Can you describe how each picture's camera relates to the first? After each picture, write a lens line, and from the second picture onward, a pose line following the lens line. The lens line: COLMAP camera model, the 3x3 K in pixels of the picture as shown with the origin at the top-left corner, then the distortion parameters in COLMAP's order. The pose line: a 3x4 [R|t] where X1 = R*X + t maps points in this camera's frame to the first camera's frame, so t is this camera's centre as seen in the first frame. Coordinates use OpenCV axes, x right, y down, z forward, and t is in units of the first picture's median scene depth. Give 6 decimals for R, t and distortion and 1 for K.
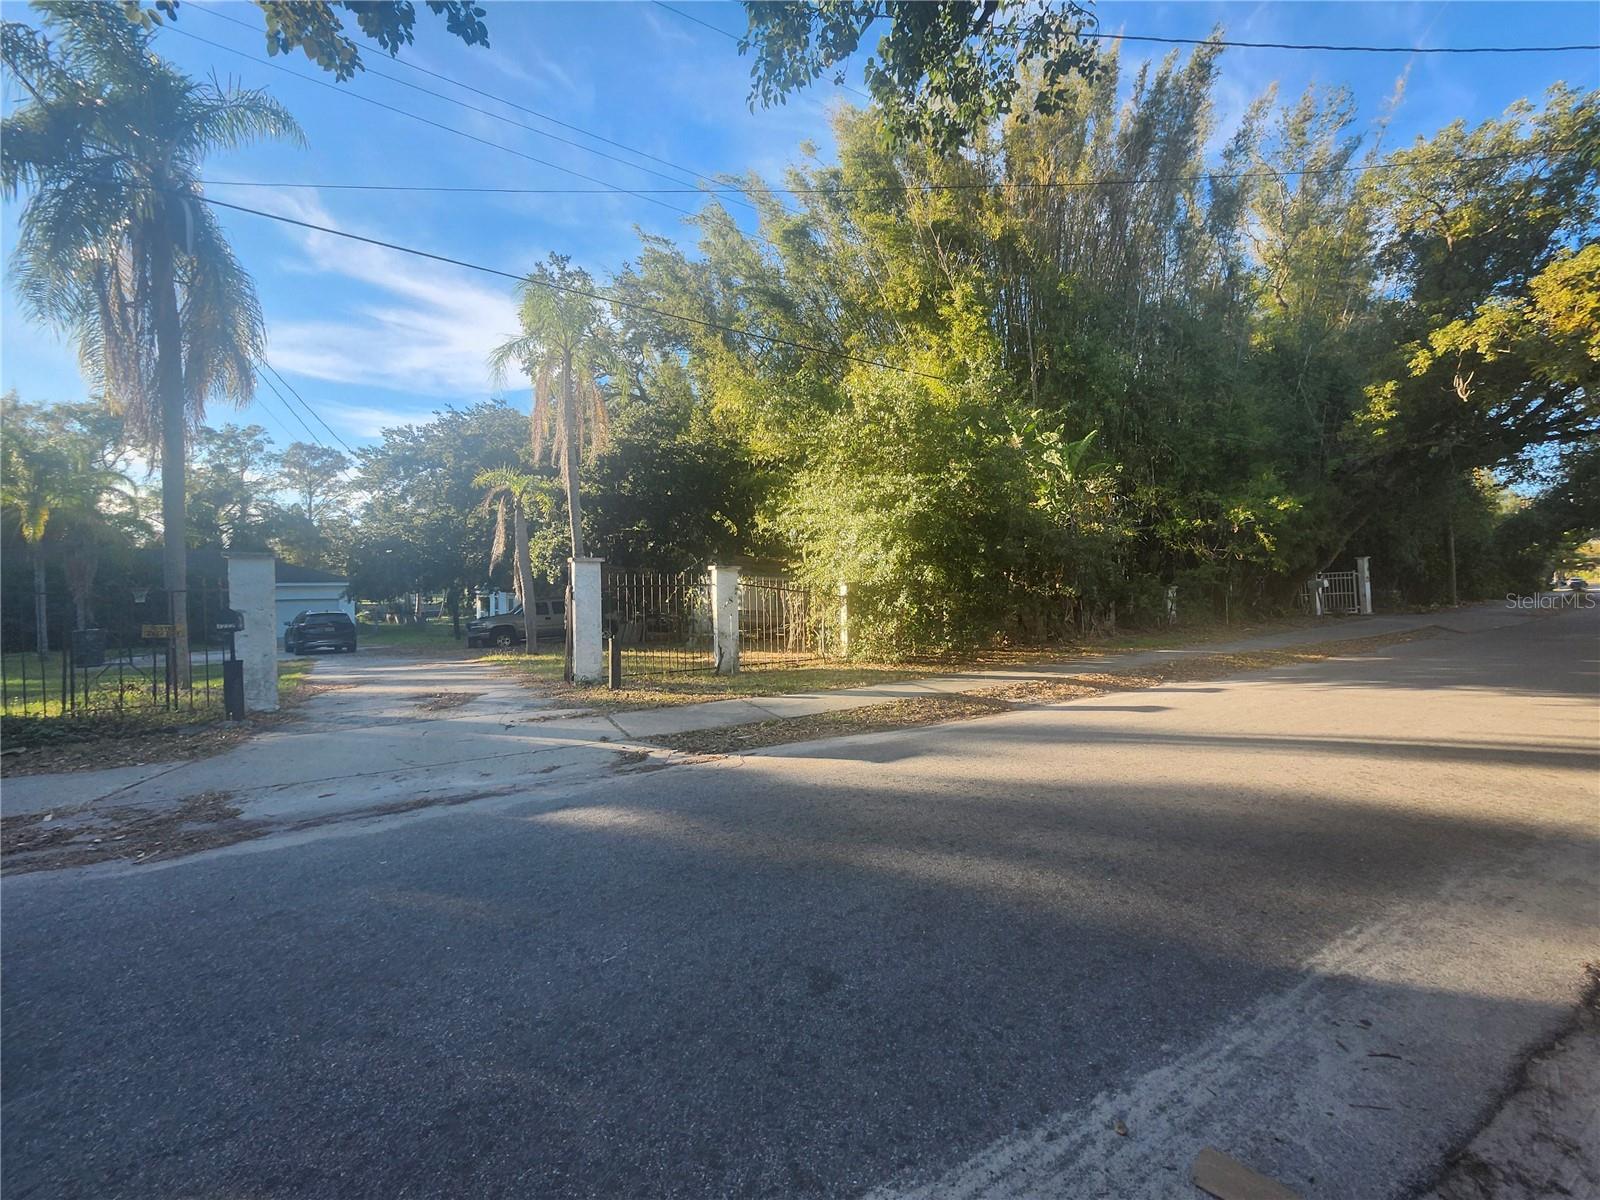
lens RADIAL K [[632.4, 0, 821.3], [0, 632.4, 597.1], [0, 0, 1]] dist [-0.002515, -0.000733]
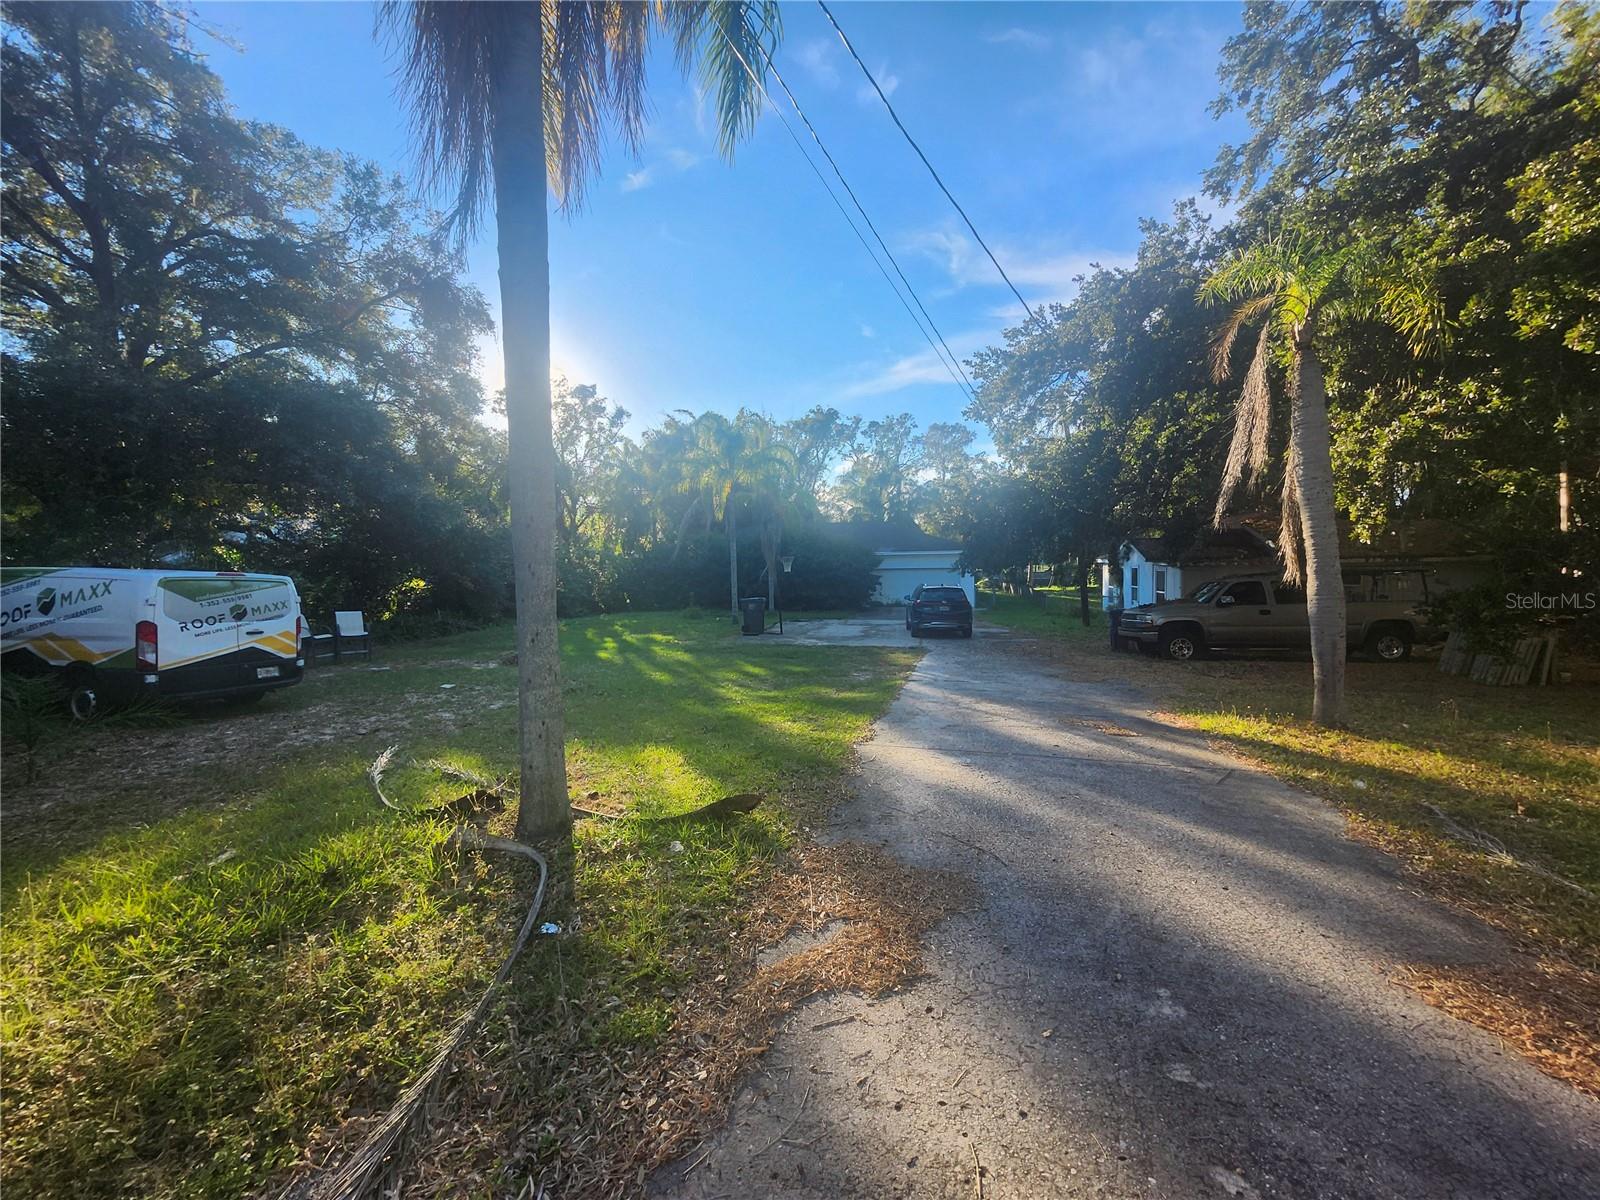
lens RADIAL K [[632.4, 0, 821.3], [0, 632.4, 597.1], [0, 0, 1]] dist [-0.002515, -0.000733]
pose [[0.638347, 0.046591, -0.768337, -0.399585], [-0.009146, 0.998555, 0.052952, -0.006259], [0.769694, -0.026775, 0.637851, 0.566172]]
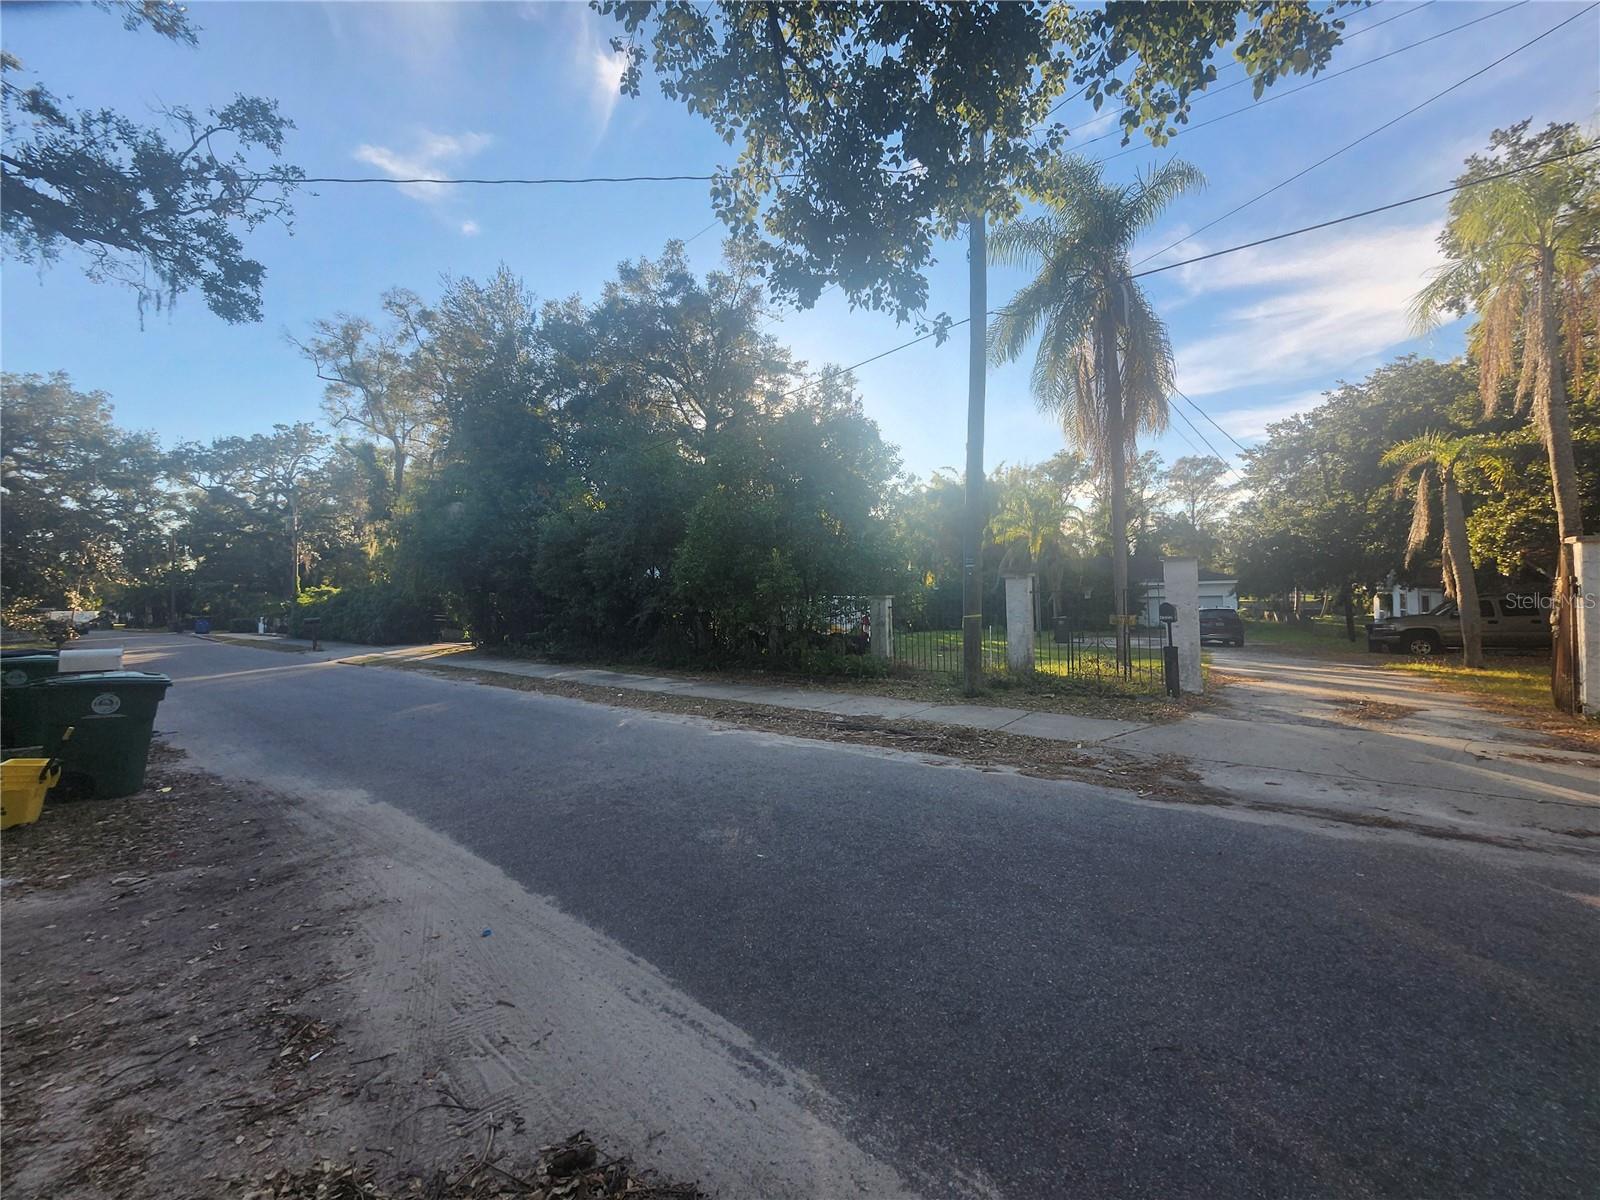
lens RADIAL K [[627.2, 0, 819.9], [0, 627.2, 594.4], [0, 0, 1]] dist [0.001898, -0.000390]
pose [[0.351879, -0.001796, -0.936044, -0.022487], [0.001600, 0.999998, -0.001317, 0.000782], [0.936044, -0.001034, 0.351881, -0.017811]]
